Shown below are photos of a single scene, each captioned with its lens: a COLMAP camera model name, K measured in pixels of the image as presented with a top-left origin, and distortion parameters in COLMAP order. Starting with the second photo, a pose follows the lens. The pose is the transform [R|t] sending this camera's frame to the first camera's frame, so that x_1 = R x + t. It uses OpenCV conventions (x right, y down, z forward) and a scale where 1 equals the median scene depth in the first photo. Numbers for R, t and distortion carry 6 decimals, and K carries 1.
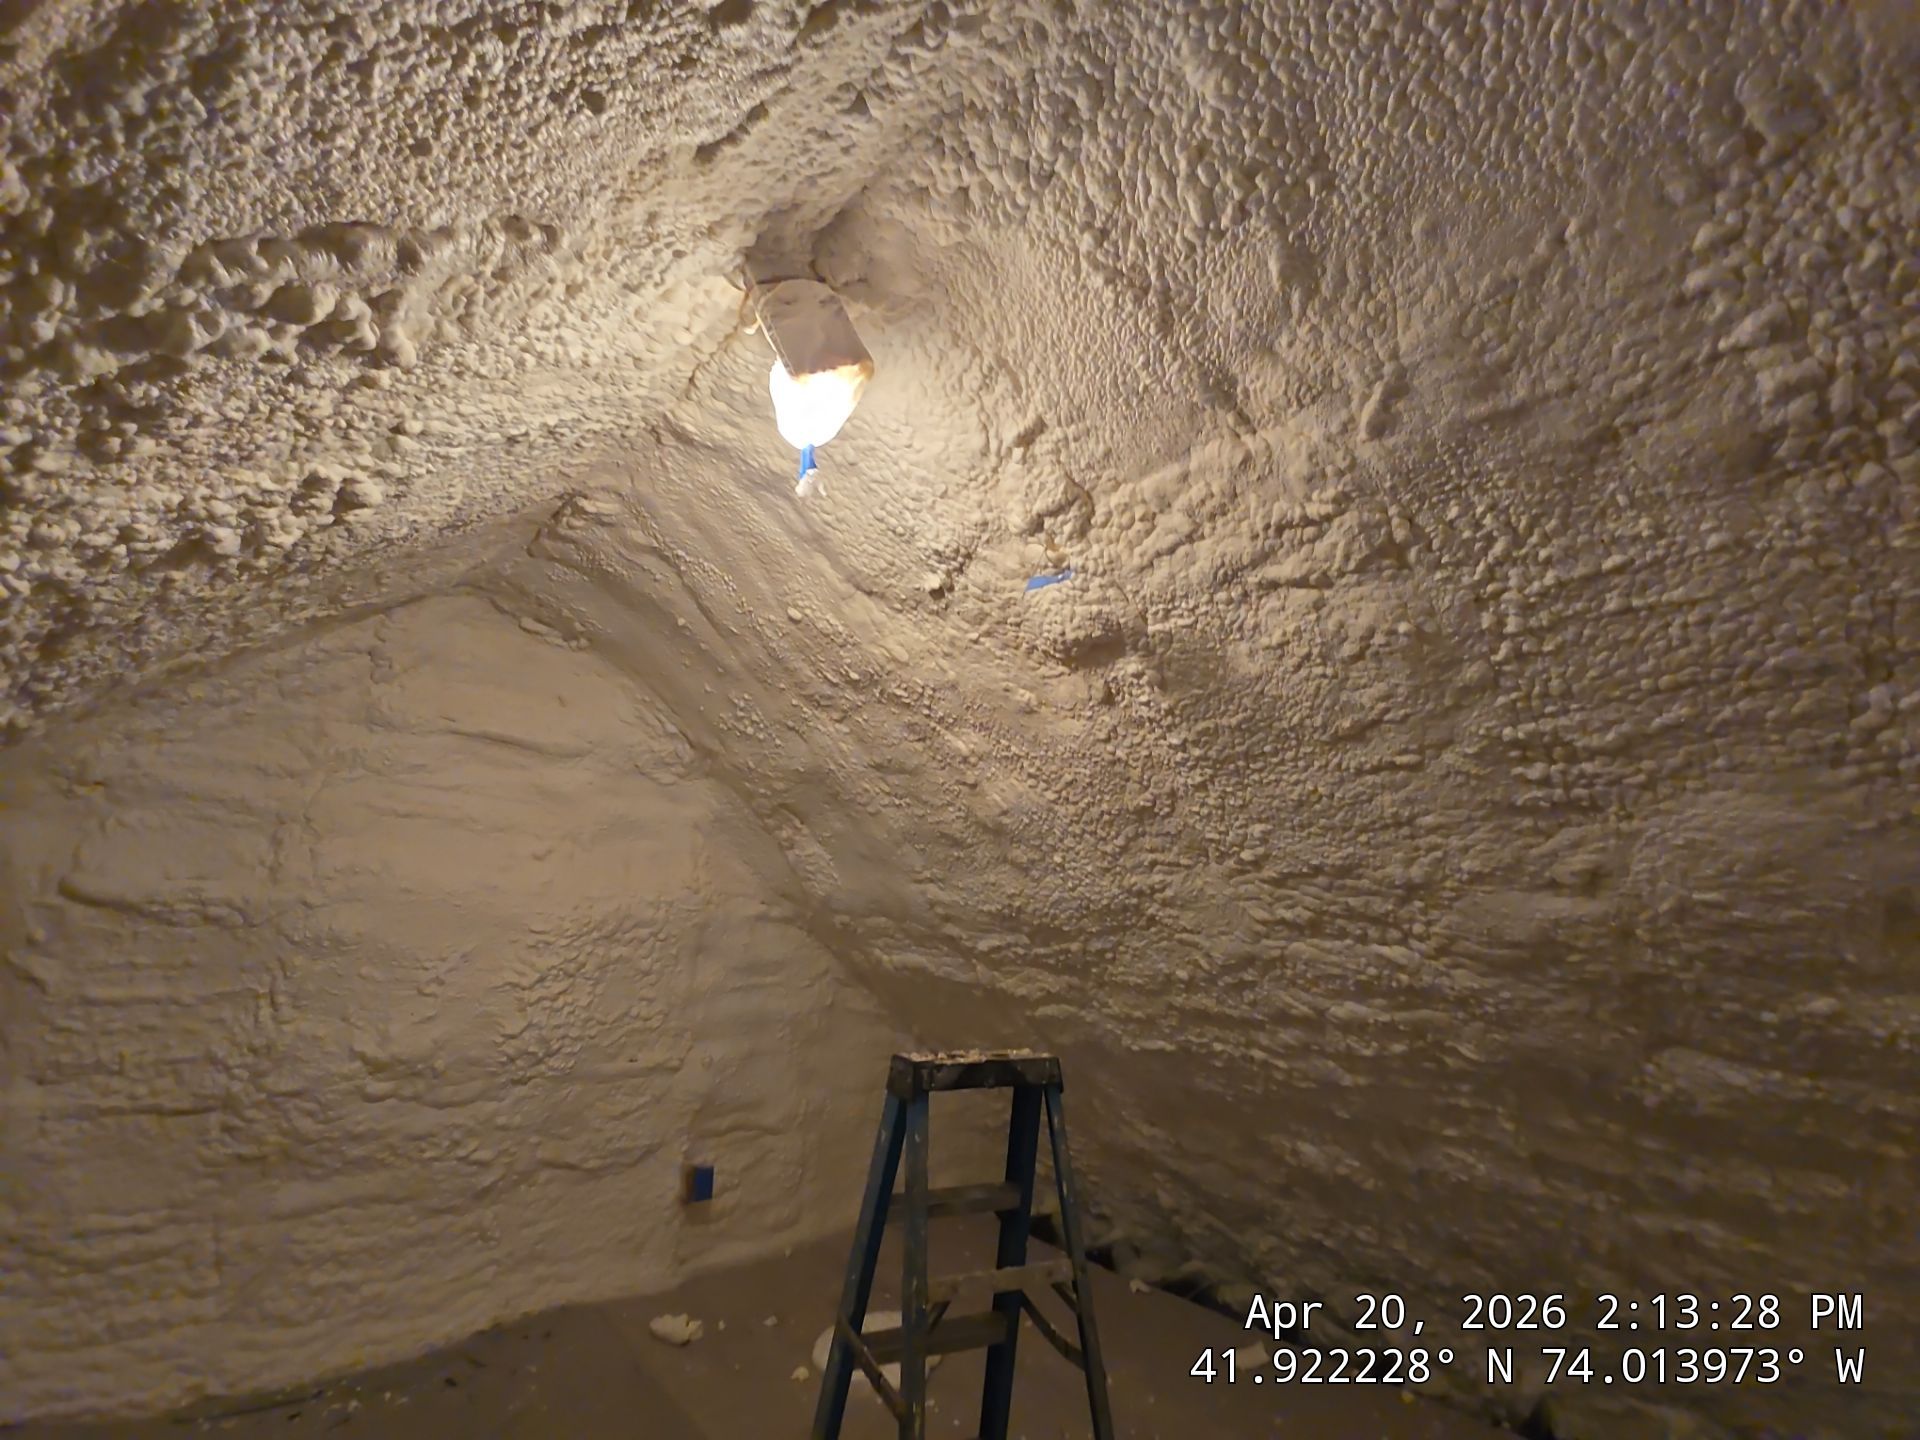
lens RADIAL K [[779.5, 0, 947.6], [0, 779.5, 731.3], [0, 0, 1]] dist [0.010206, -0.008411]
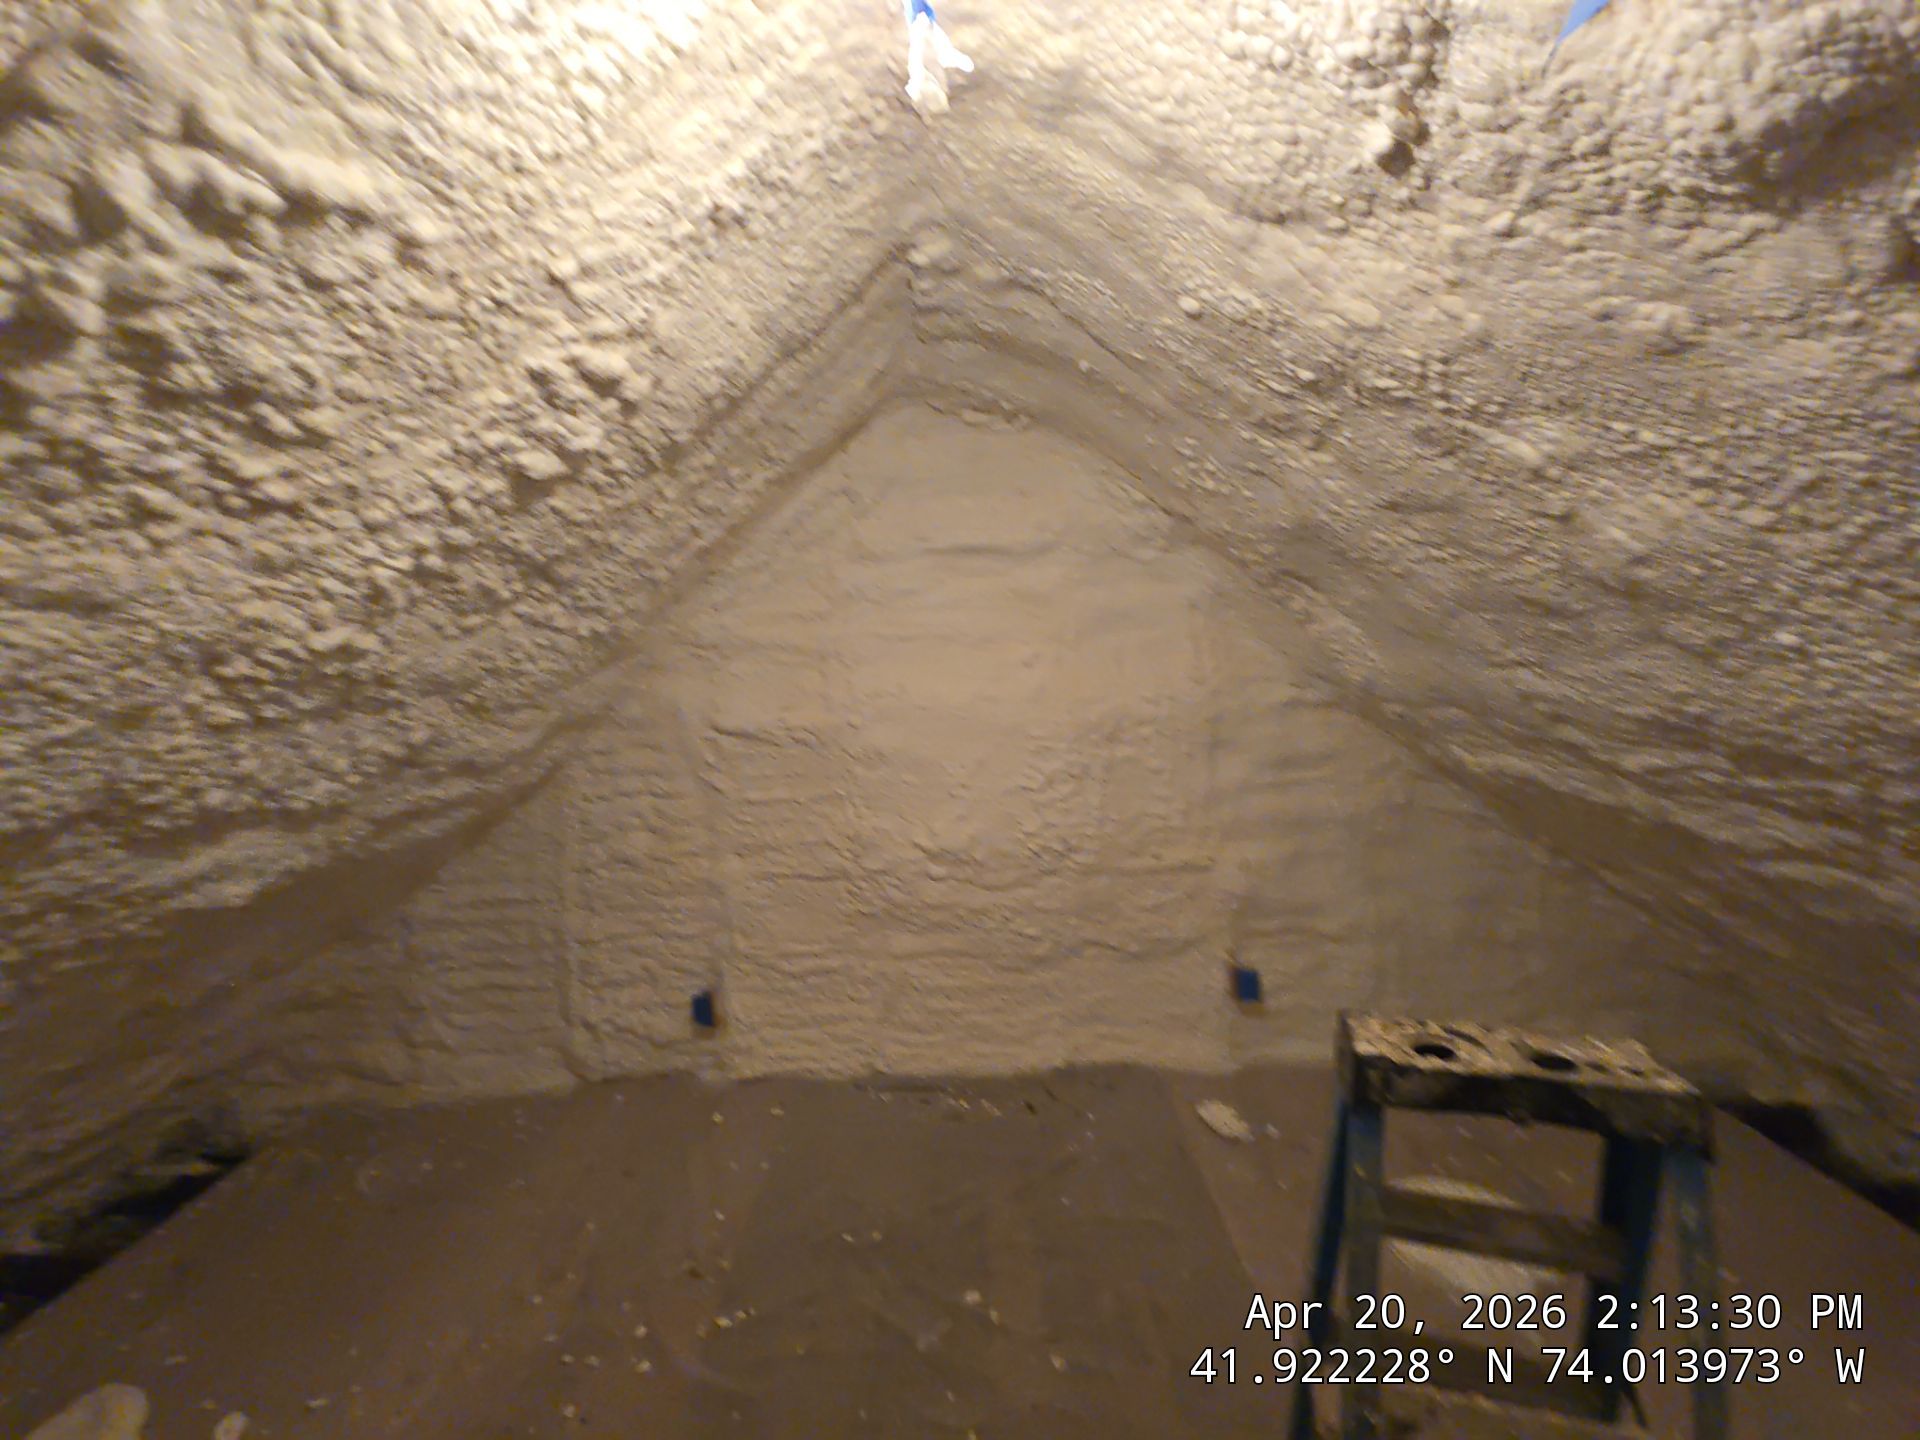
lens RADIAL K [[779.5, 0, 947.9], [0, 779.5, 729.8], [0, 0, 1]] dist [0.010206, -0.008411]
pose [[0.724347, -0.004472, -0.689421, 0.125907], [0.232185, 0.943147, 0.237830, -0.025555], [0.649162, -0.332345, 0.684205, 0.399130]]
